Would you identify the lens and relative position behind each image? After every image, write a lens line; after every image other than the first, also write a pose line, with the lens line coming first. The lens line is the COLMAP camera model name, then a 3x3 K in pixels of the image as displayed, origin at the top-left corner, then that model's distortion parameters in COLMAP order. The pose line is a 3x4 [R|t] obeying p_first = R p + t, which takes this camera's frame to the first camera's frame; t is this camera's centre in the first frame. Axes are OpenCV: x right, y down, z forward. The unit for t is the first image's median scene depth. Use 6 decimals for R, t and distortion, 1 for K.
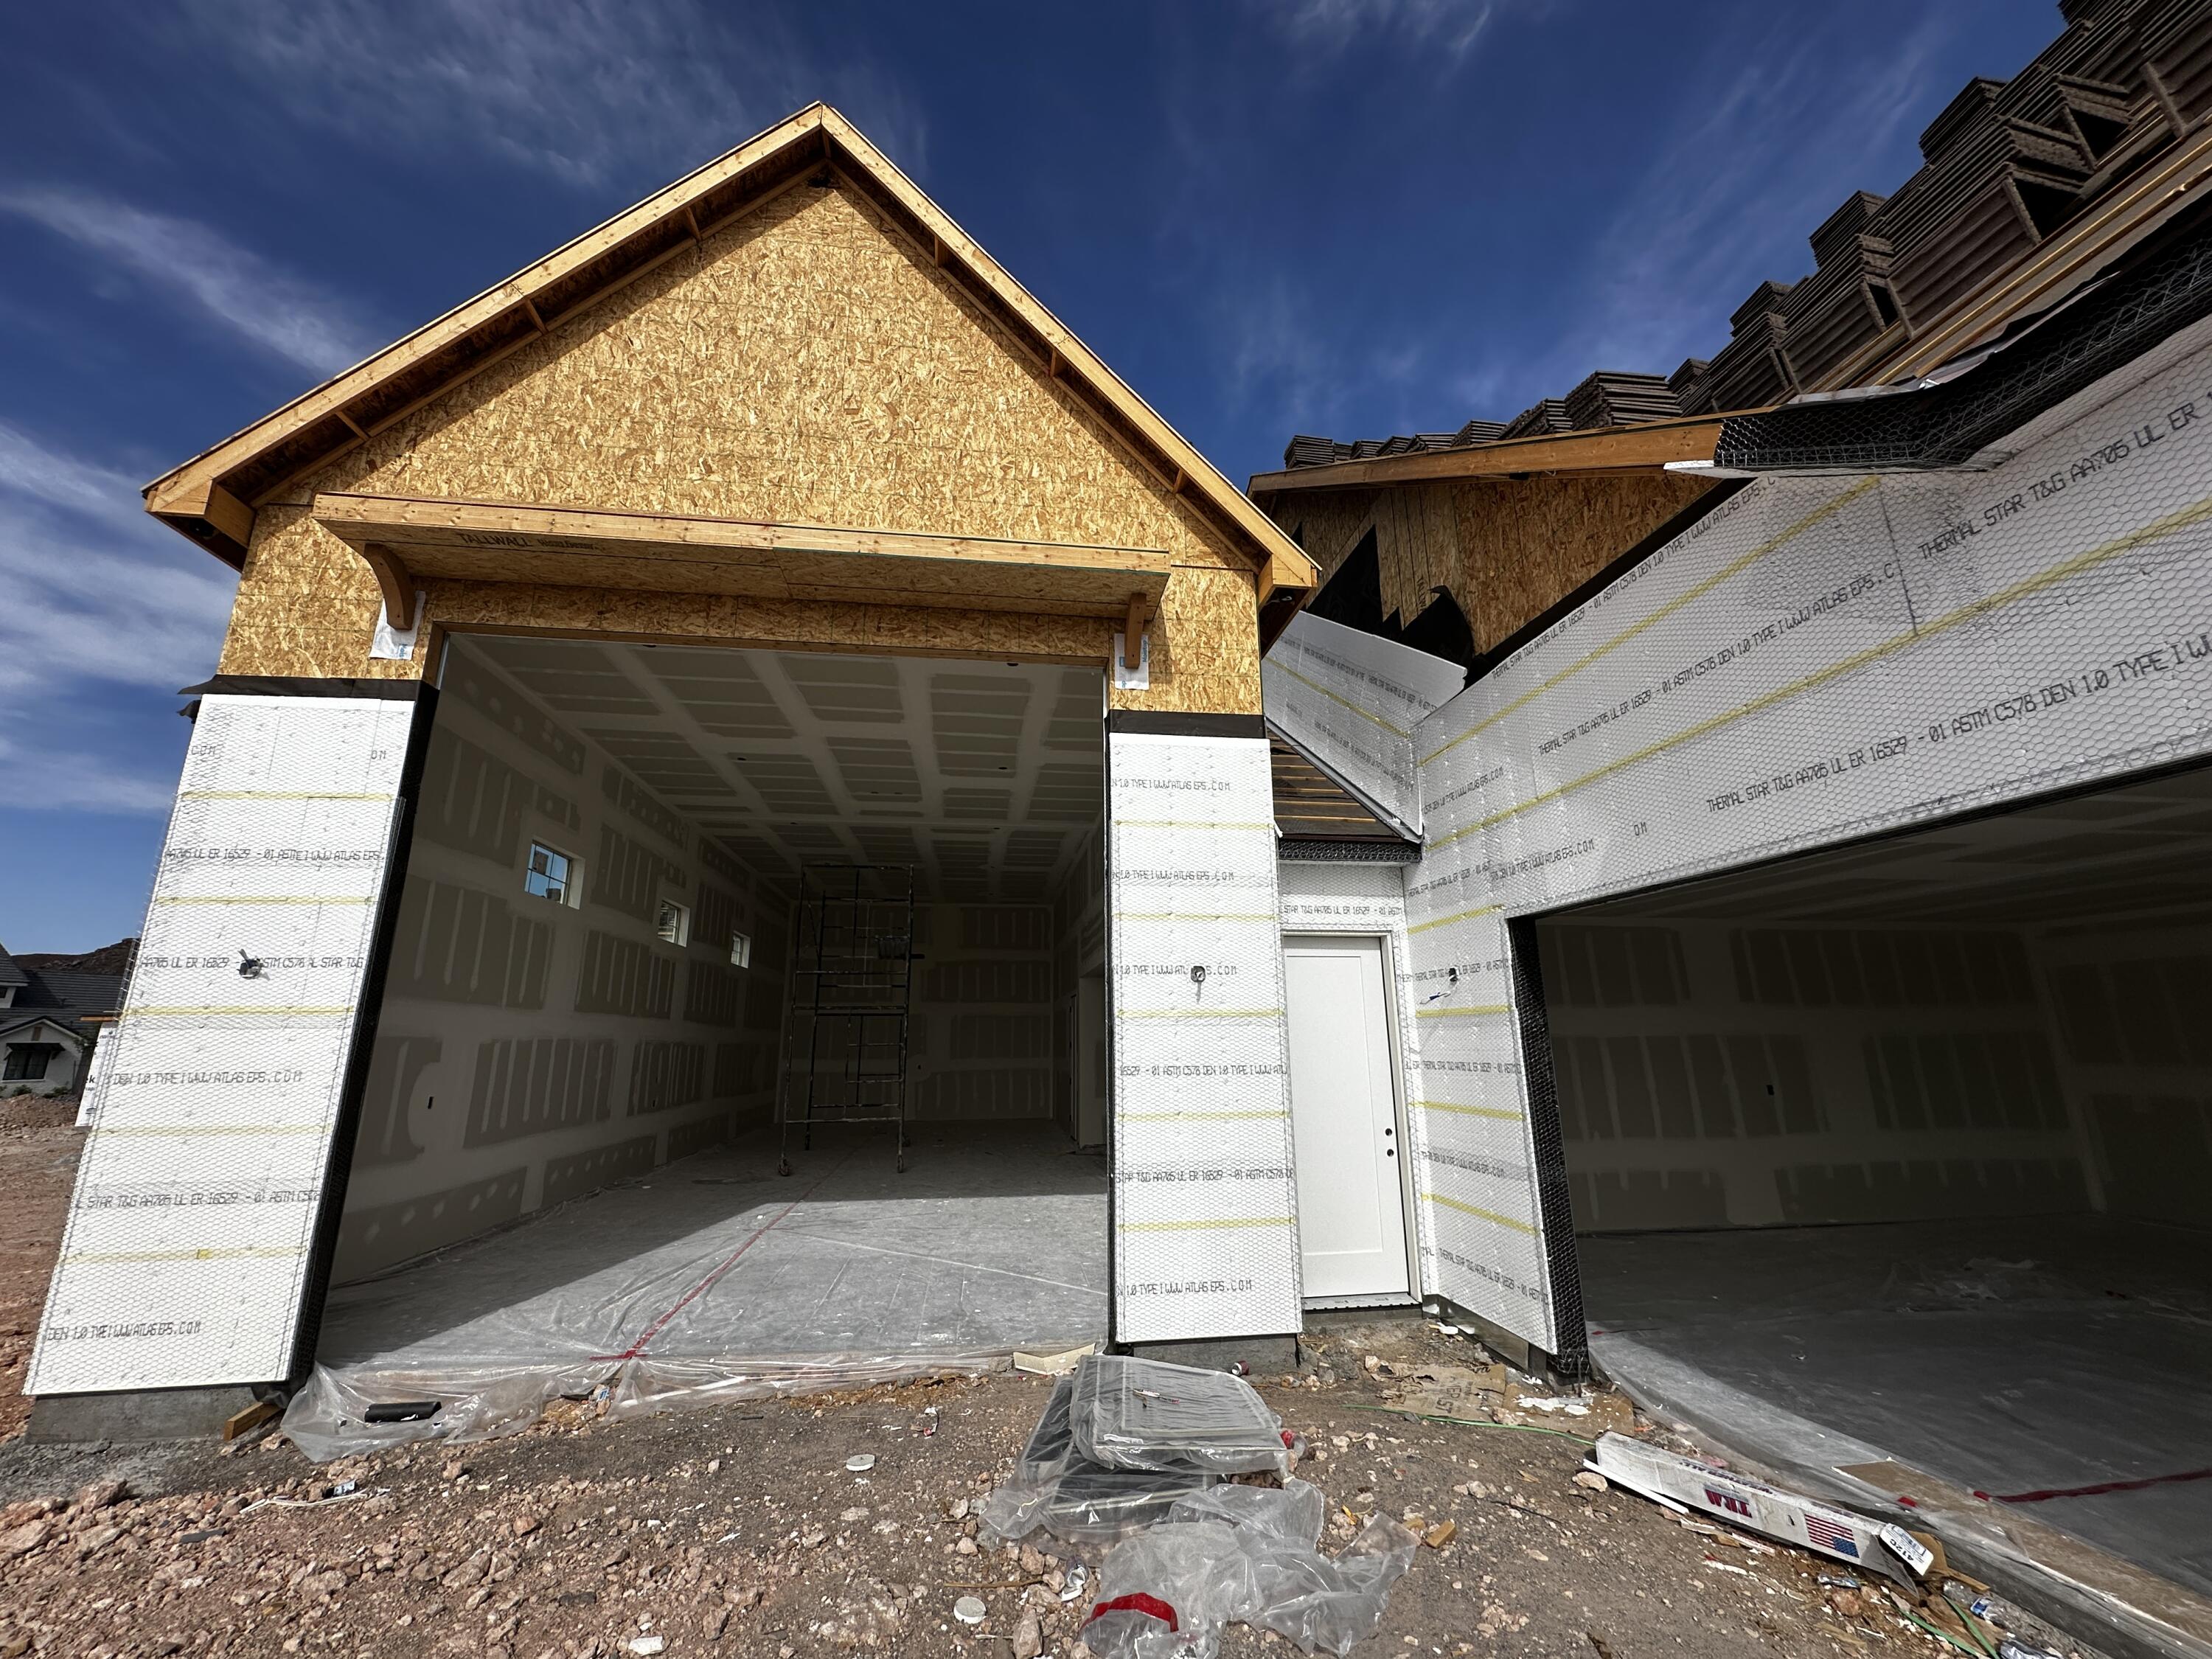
lens RADIAL K [[879.9, 0, 1101.3], [0, 879.9, 829.0], [0, 0, 1]] dist [-0.001870, 0.000644]
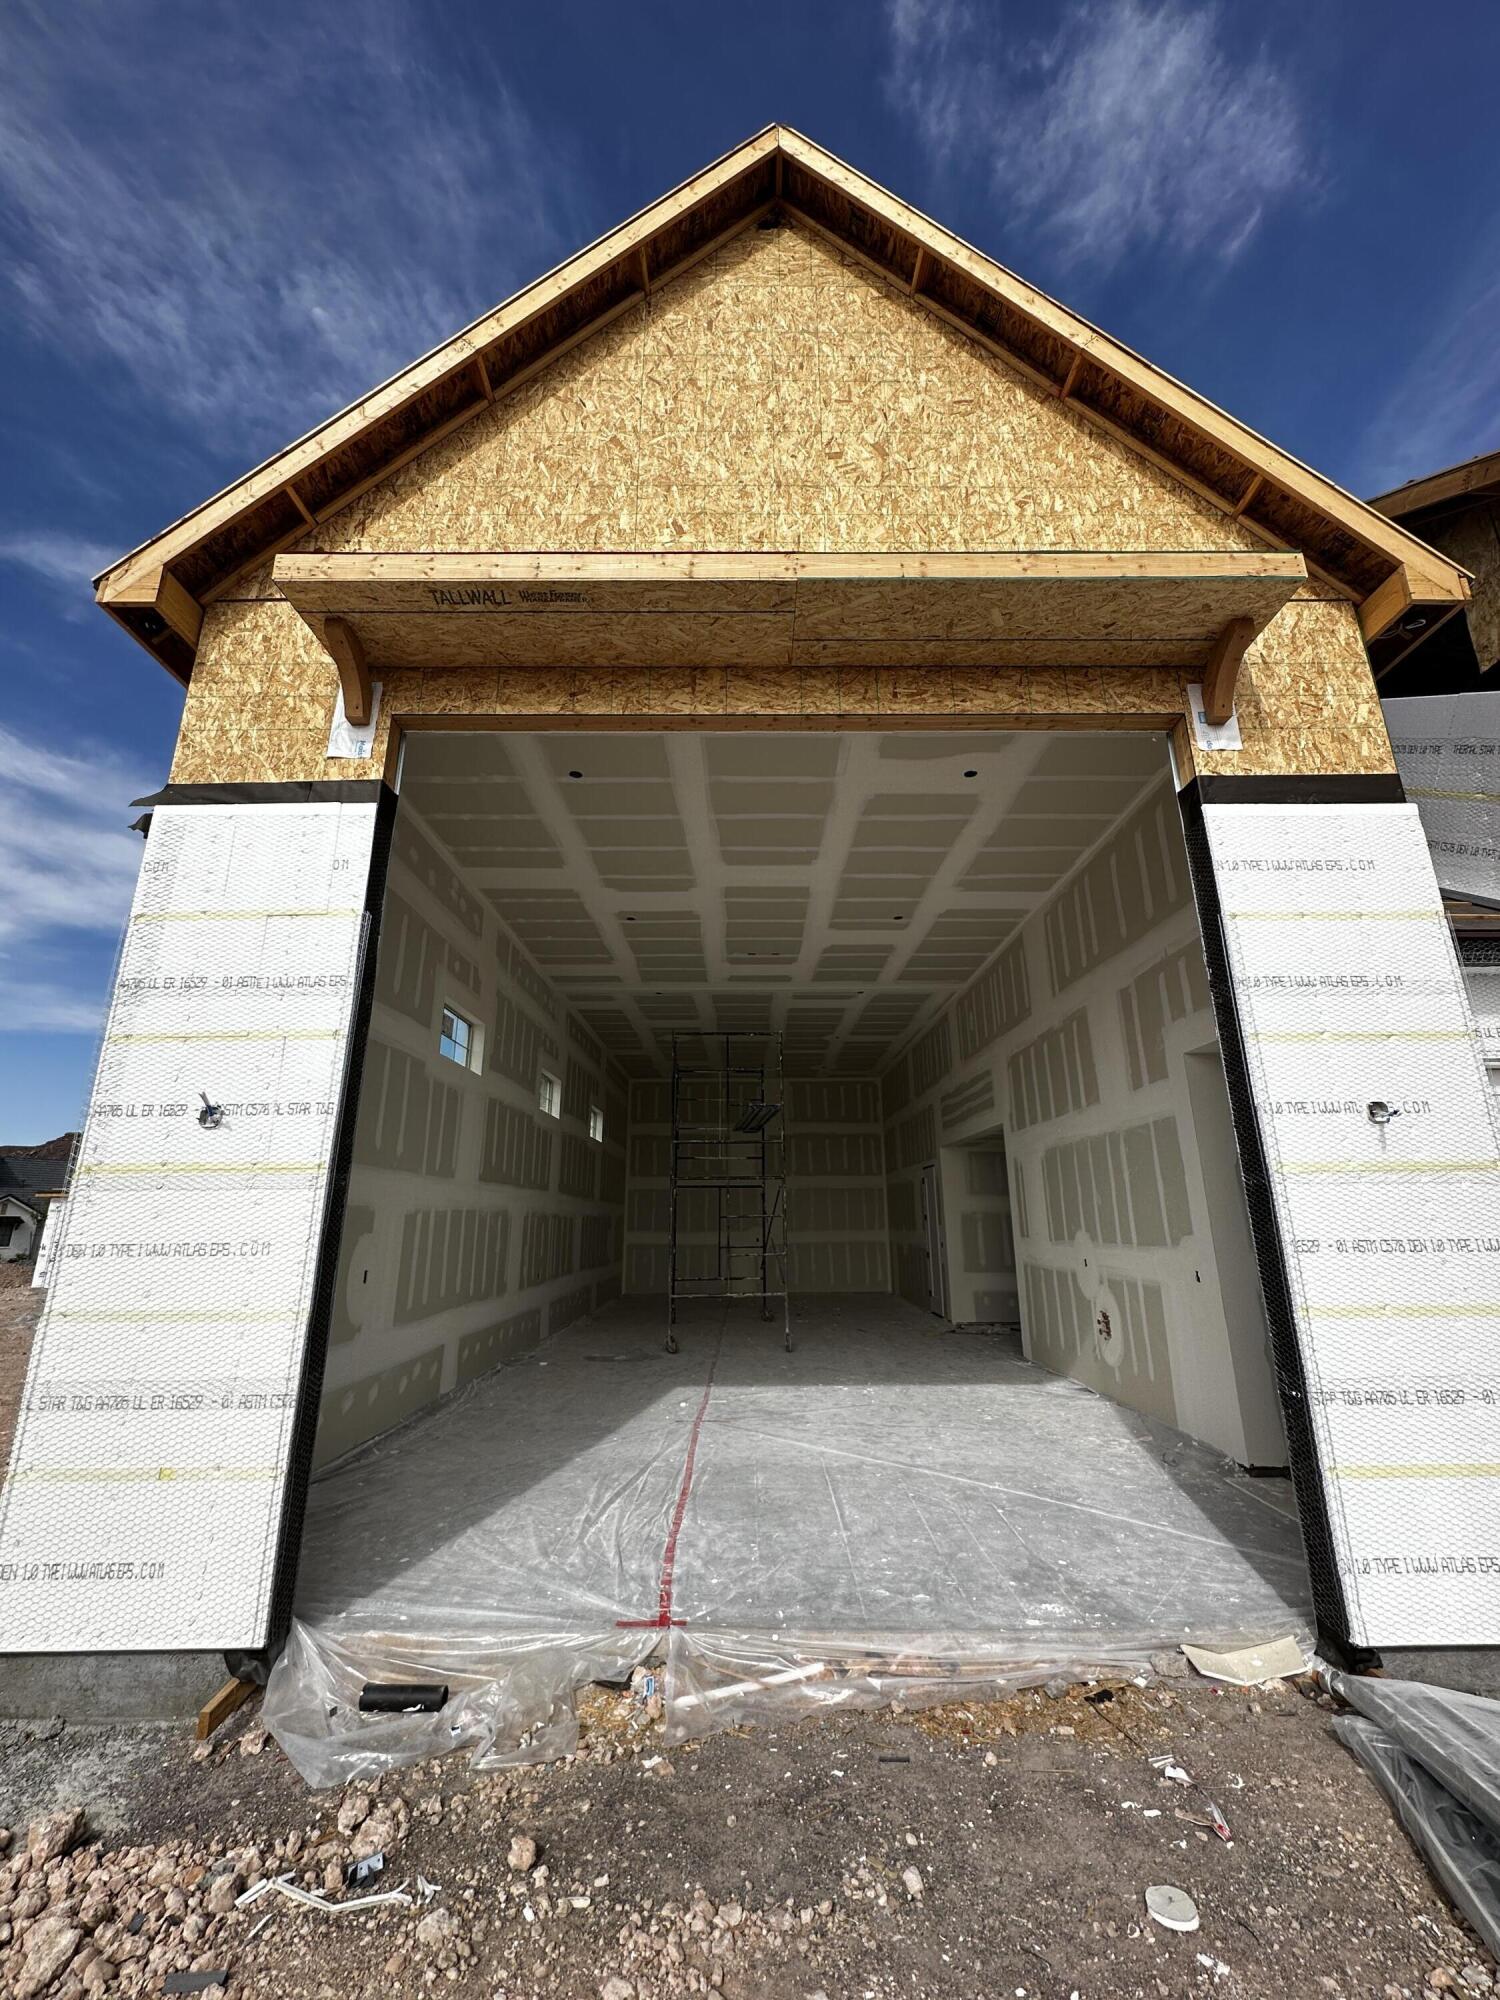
lens RADIAL K [[795.6, 0, 748.7], [0, 795.6, 996.8], [0, 0, 1]] dist [-0.001870, 0.000644]
pose [[0.991215, -0.034841, -0.127586, -0.320274], [0.030661, 0.998931, -0.034581, 0.076133], [0.128654, 0.030365, 0.991225, 0.279095]]
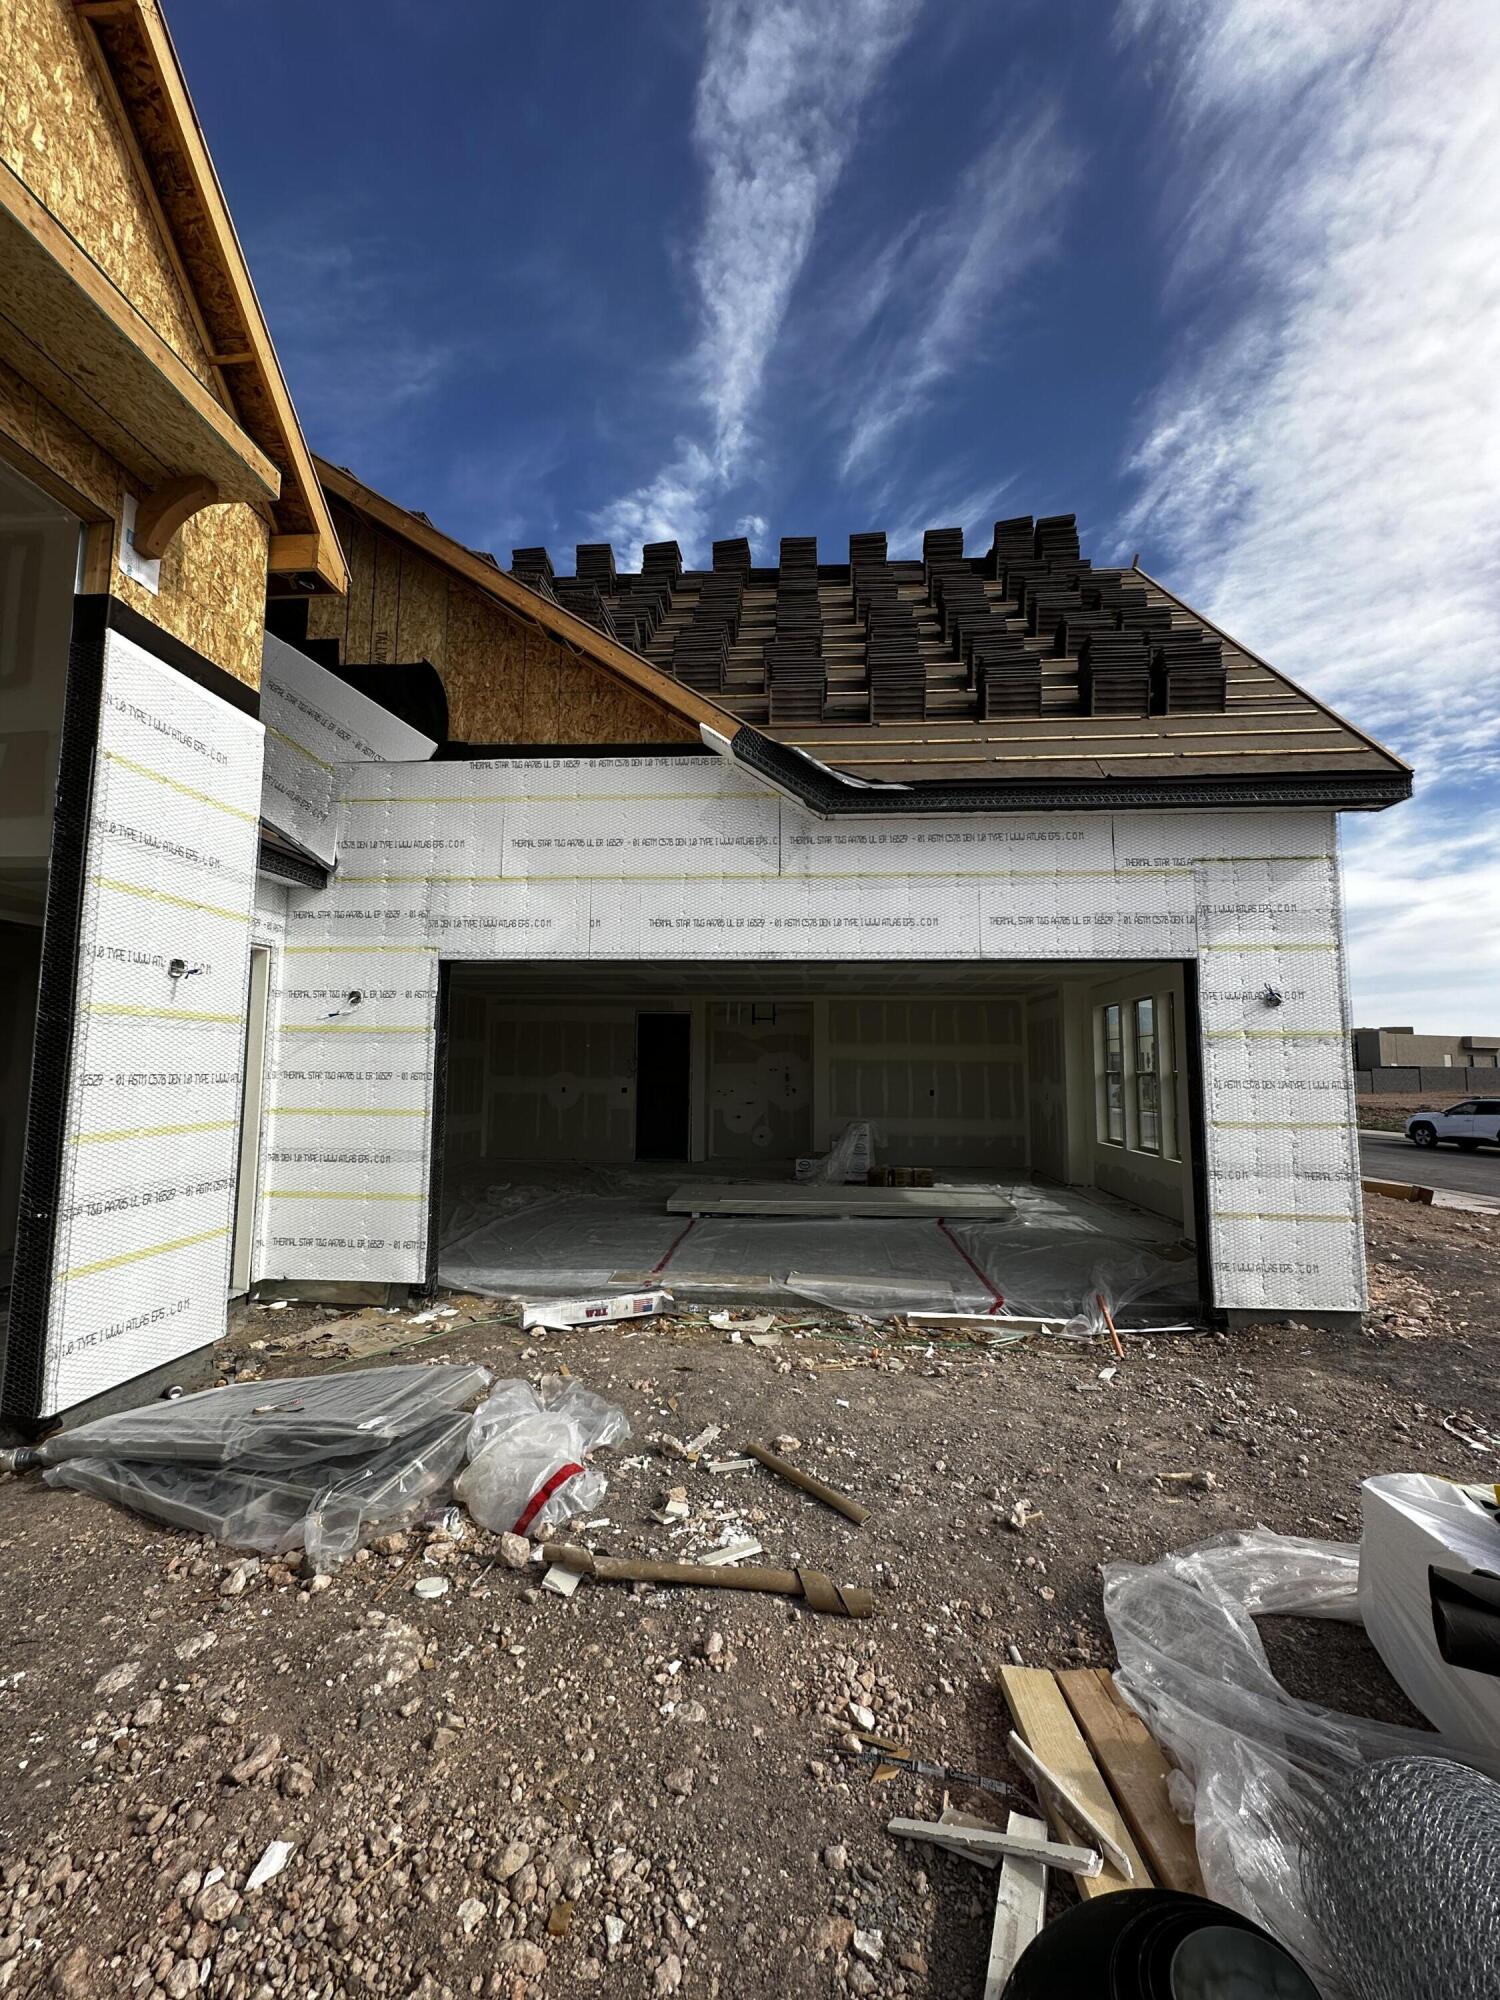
lens RADIAL K [[795.6, 0, 748.7], [0, 795.6, 996.8], [0, 0, 1]] dist [-0.001870, 0.000644]
pose [[0.214986, 0.096487, 0.971839, -0.512331], [-0.243073, 0.969079, -0.042441, 0.090307], [-0.945884, -0.227104, 0.231792, 0.299348]]
